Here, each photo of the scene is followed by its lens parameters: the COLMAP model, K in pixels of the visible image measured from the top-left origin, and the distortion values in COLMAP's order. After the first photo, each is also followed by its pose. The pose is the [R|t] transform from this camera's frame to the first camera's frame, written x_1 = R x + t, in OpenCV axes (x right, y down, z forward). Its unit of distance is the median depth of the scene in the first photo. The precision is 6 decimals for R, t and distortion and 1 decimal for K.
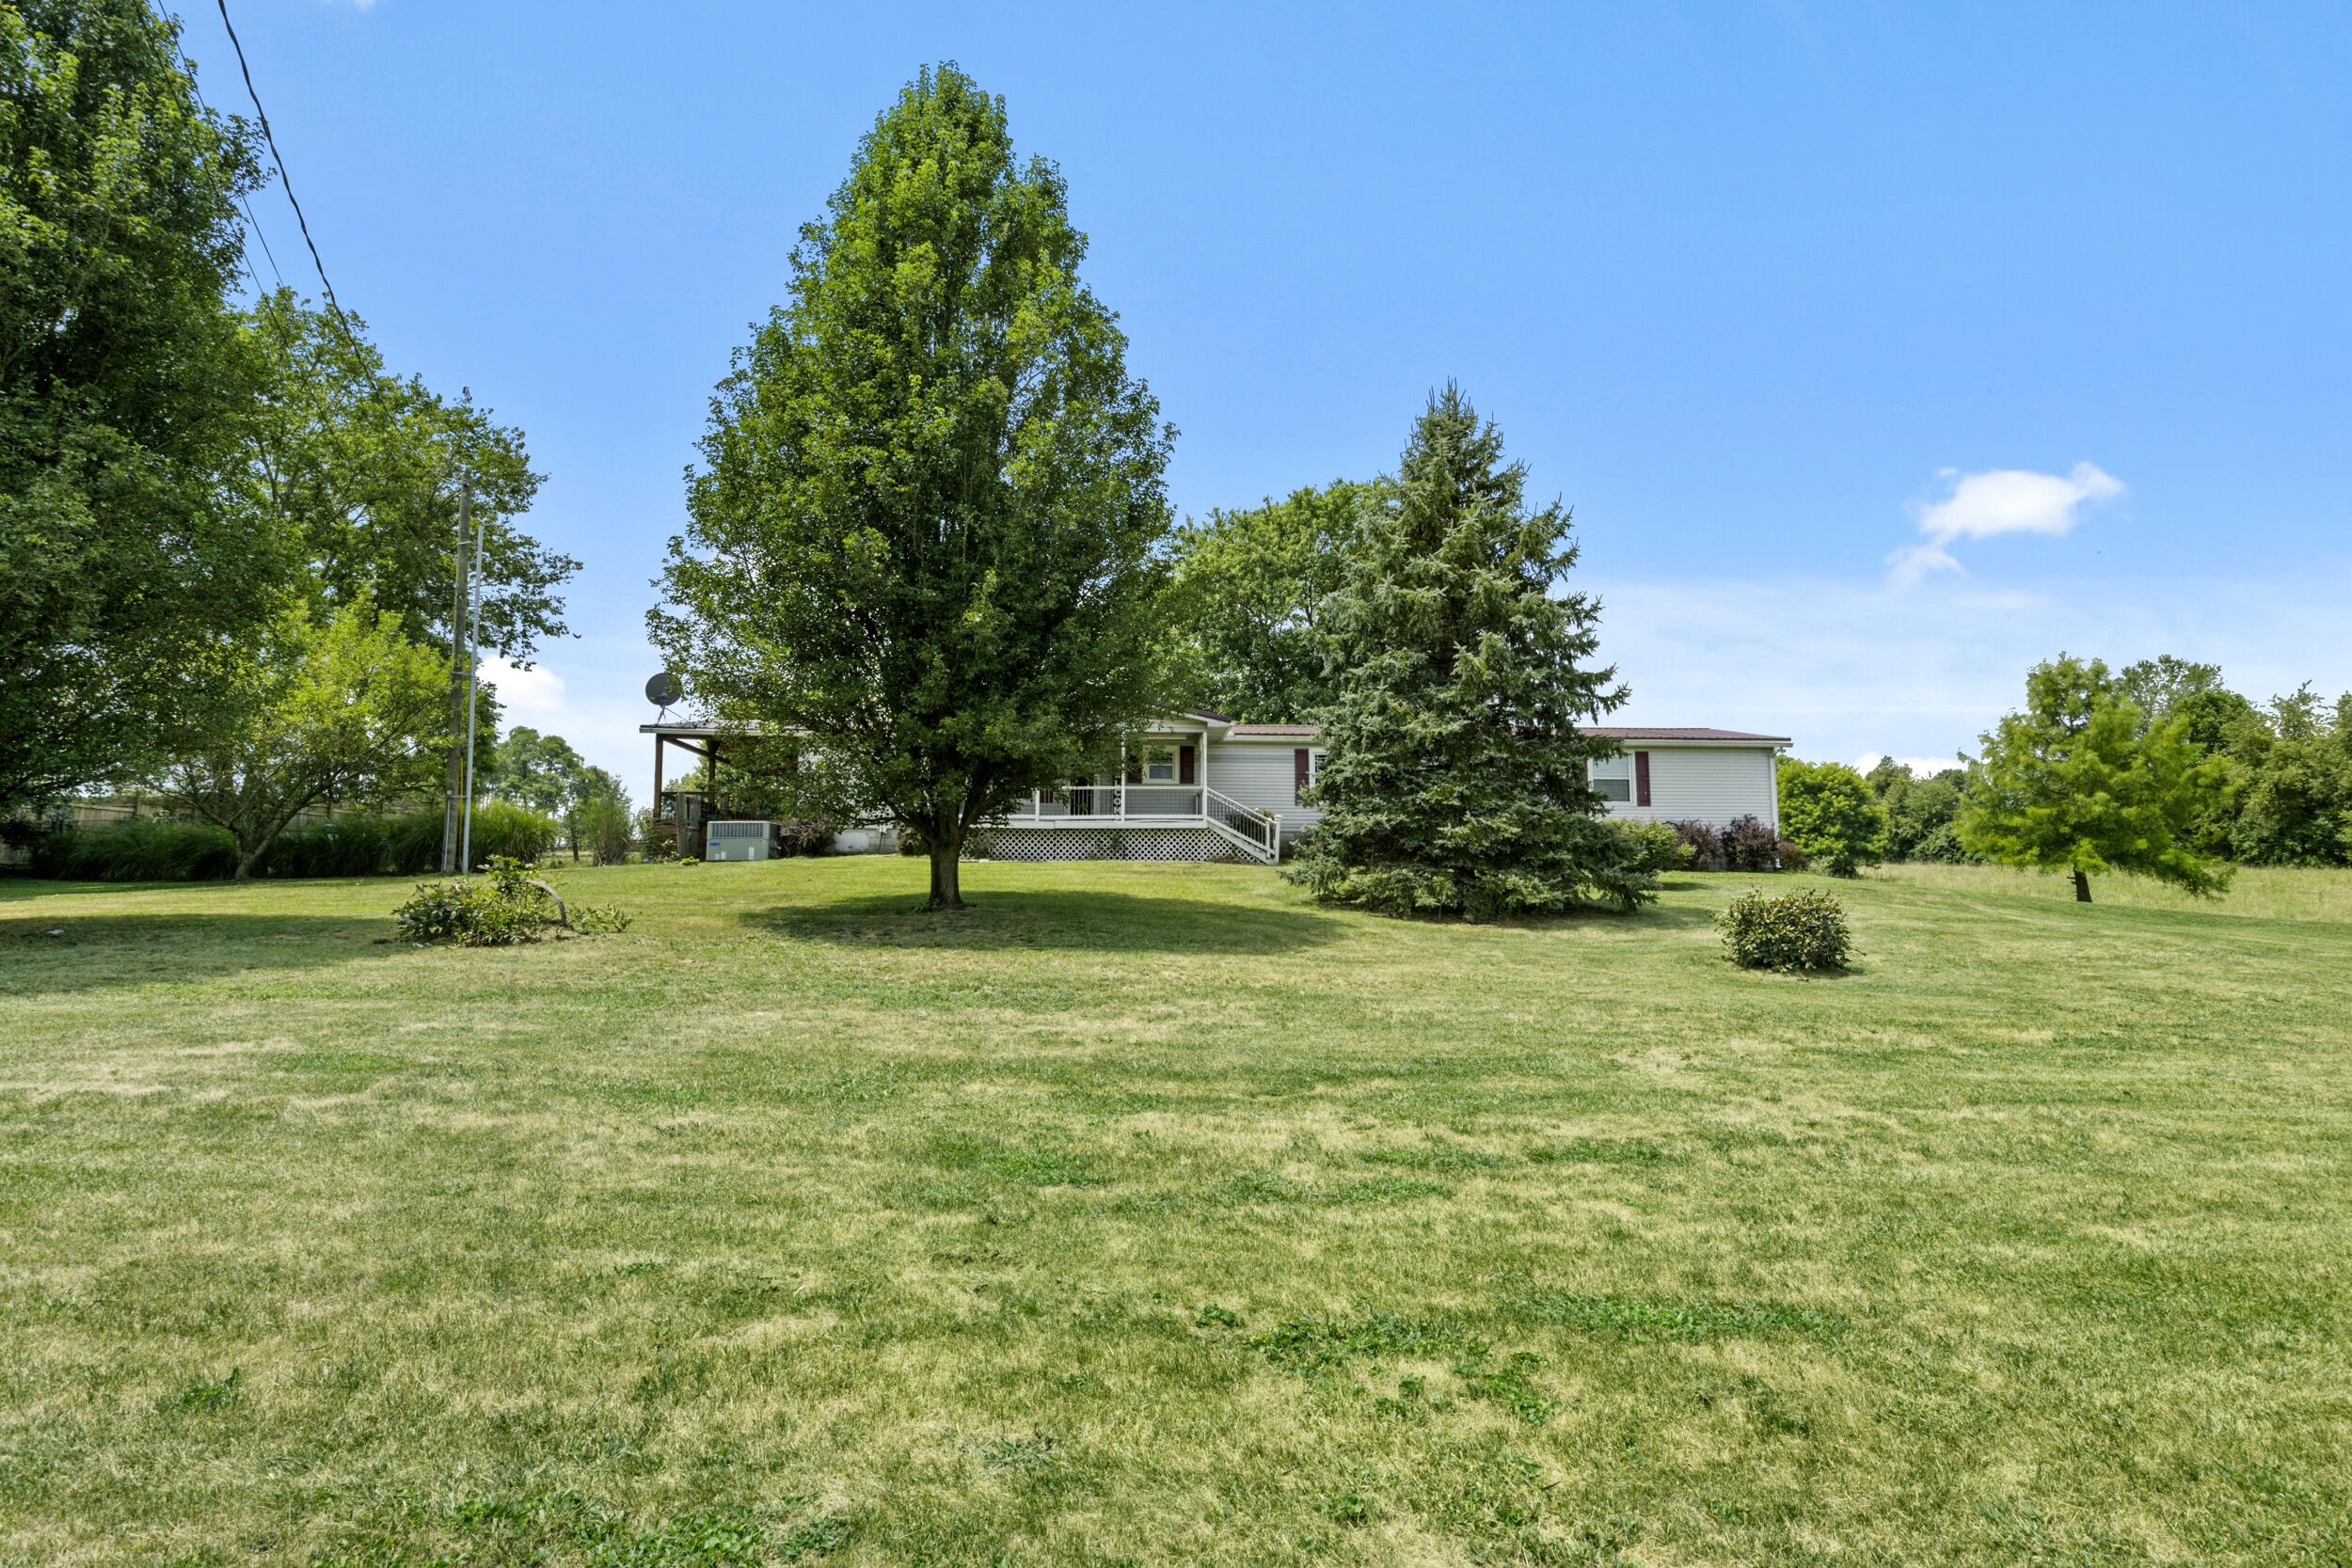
lens RADIAL K [[1182.6, 0, 1161.6], [0, 1182.6, 773.1], [0, 0, 1]] dist [-0.004523, -0.000704]
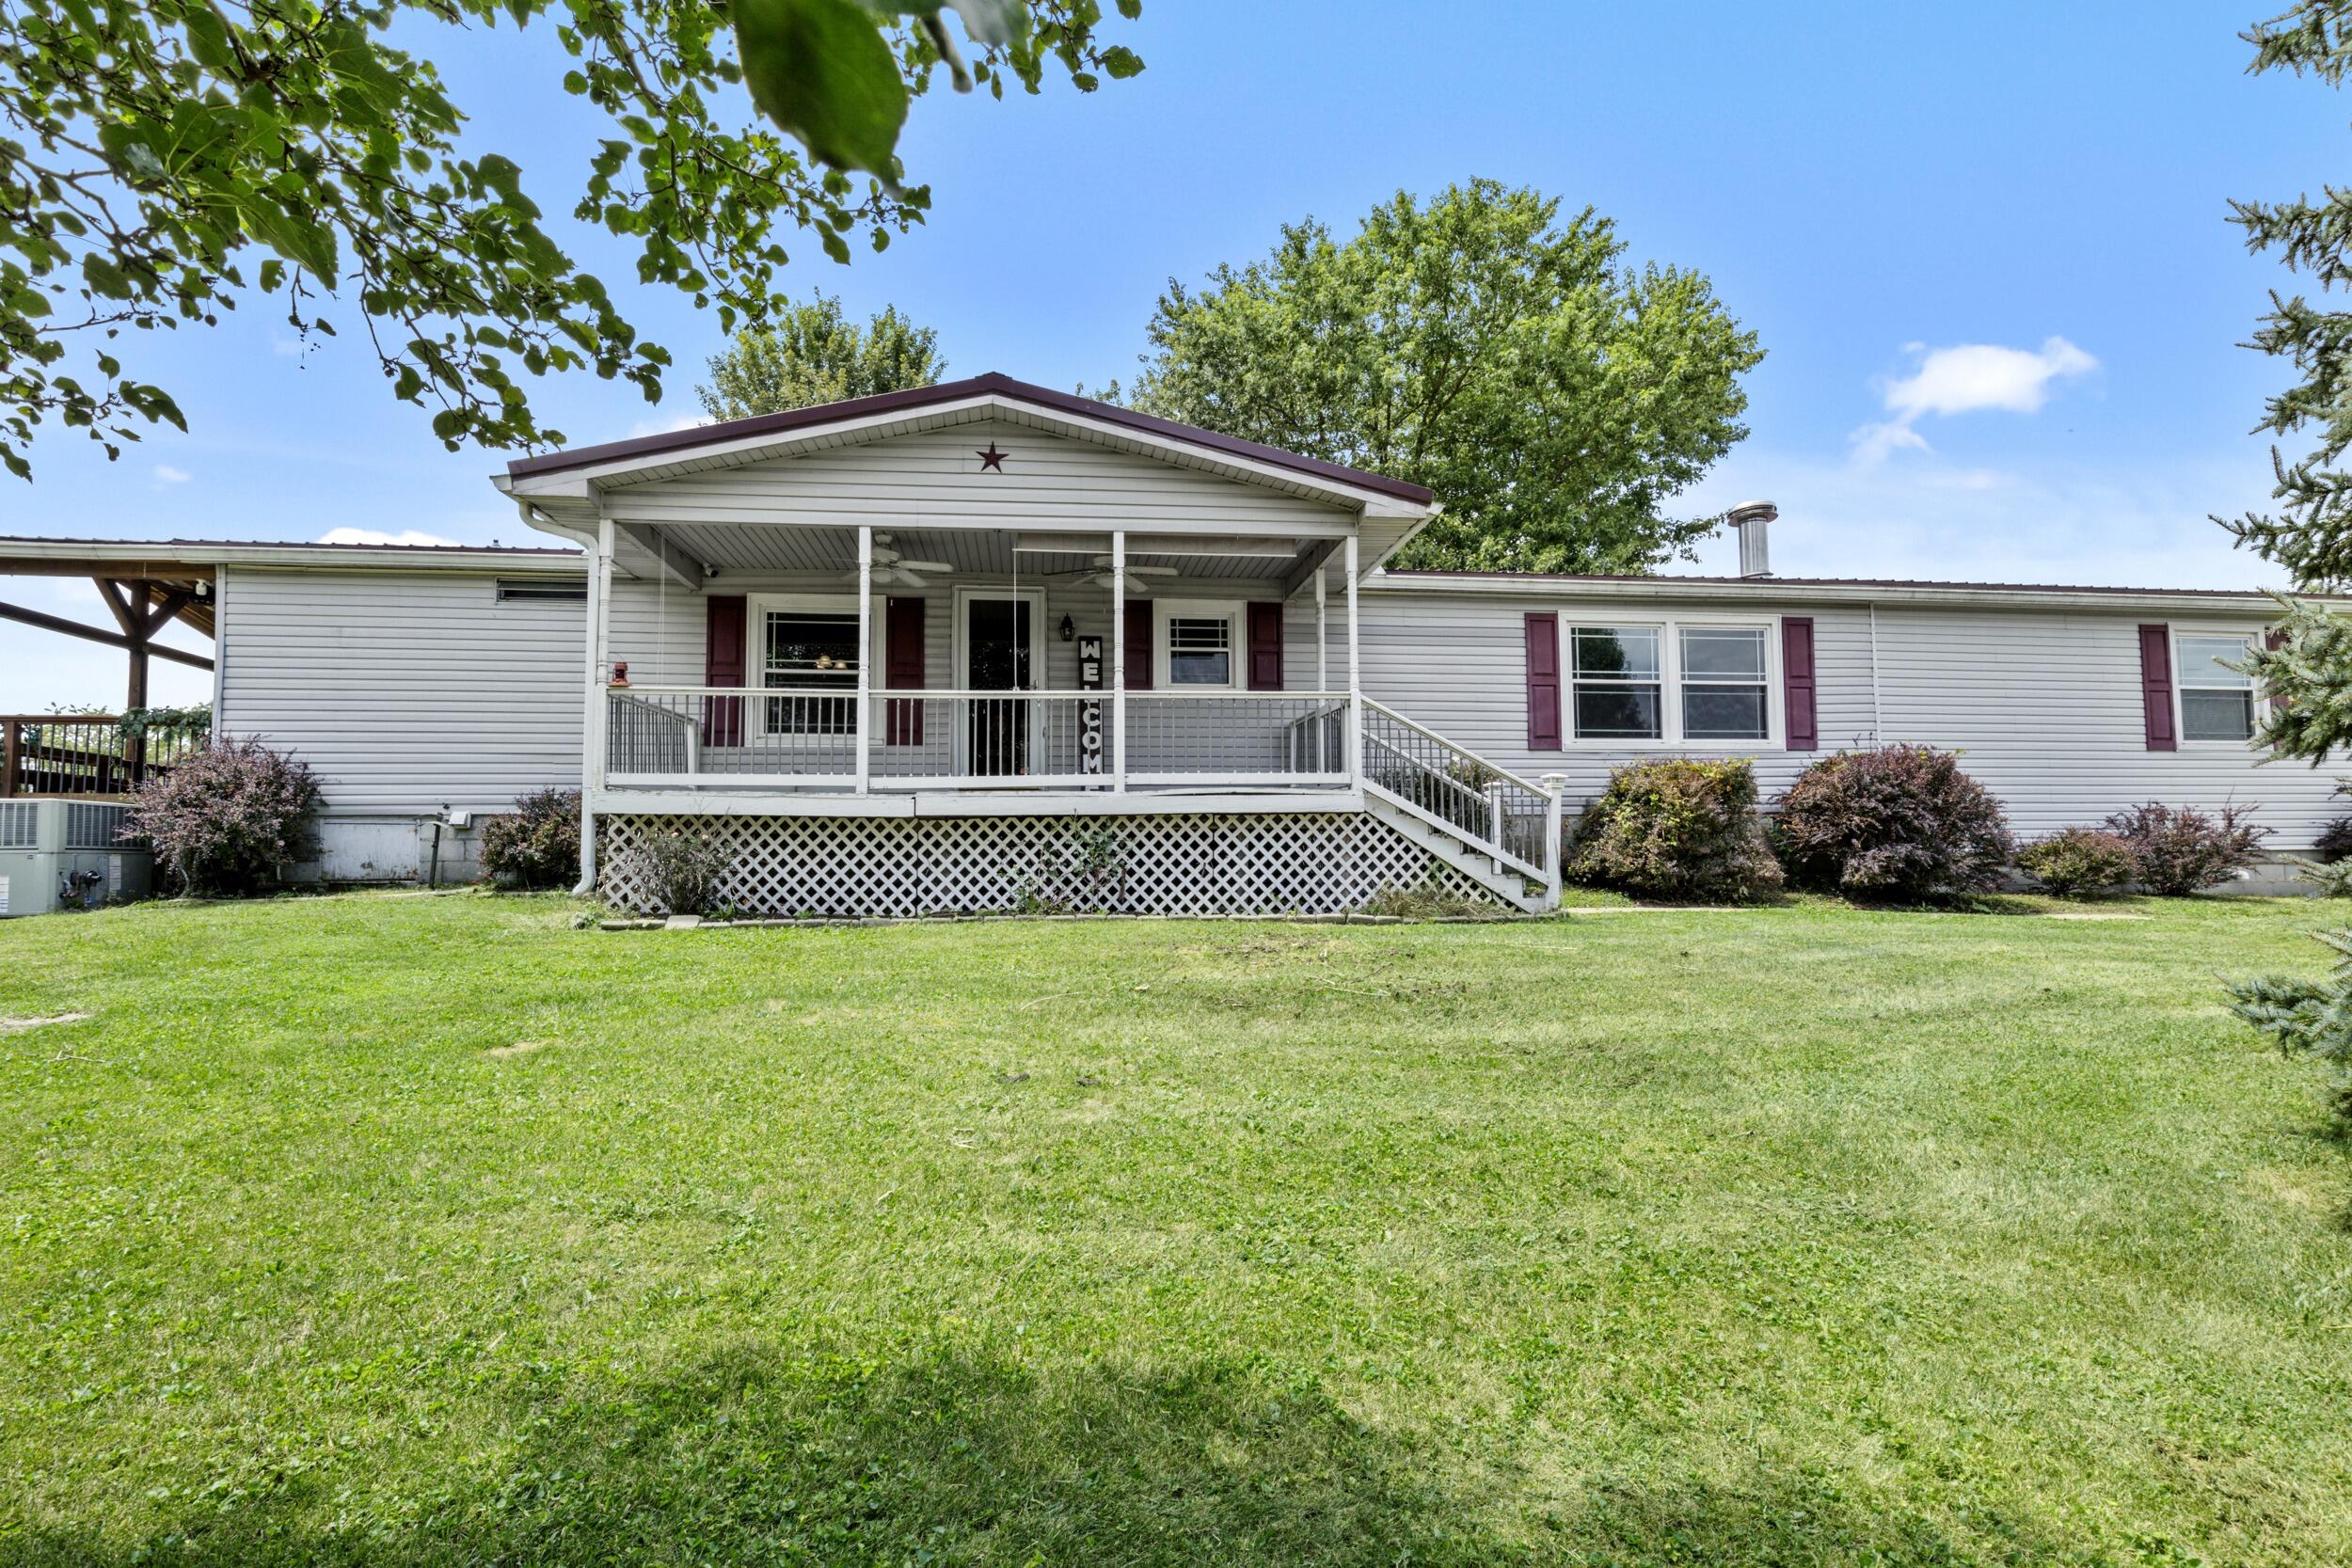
lens RADIAL K [[1182.6, 0, 1173.2], [0, 1182.6, 771.2], [0, 0, 1]] dist [-0.004523, -0.000704]
pose [[0.997618, -0.004340, 0.068843, -0.040409], [0.002375, 0.999588, 0.028598, 0.024813], [-0.068938, -0.028366, 0.997218, 0.660180]]
